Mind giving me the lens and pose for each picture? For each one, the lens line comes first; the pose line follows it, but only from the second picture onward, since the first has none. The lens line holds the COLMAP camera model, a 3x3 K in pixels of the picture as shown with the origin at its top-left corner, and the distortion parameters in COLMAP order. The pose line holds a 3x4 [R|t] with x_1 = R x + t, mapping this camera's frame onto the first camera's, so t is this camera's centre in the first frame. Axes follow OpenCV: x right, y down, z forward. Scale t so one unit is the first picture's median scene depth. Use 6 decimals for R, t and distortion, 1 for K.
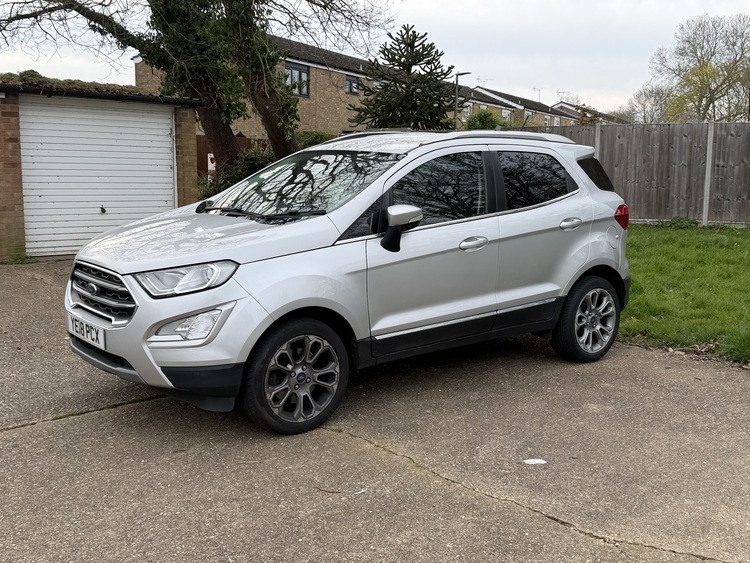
lens RADIAL K [[830.2, 0, 375.0], [0, 830.2, 281.5], [0, 0, 1]] dist [0.088103, -0.046345]
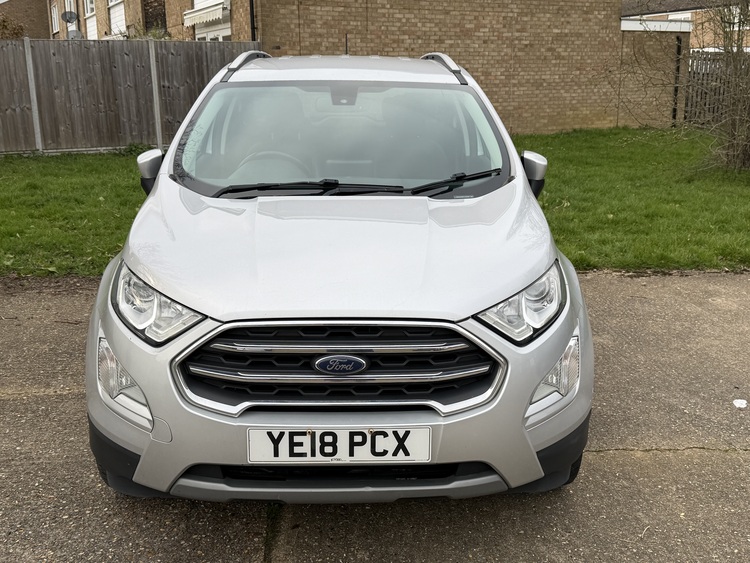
lens RADIAL K [[830.2, 0, 375.0], [0, 830.2, 281.5], [0, 0, 1]] dist [0.088103, -0.046345]
pose [[0.614687, -0.207737, 0.760924, -0.220827], [0.134680, 0.978171, 0.158250, -0.037756], [-0.777188, 0.005207, 0.629247, 0.204498]]
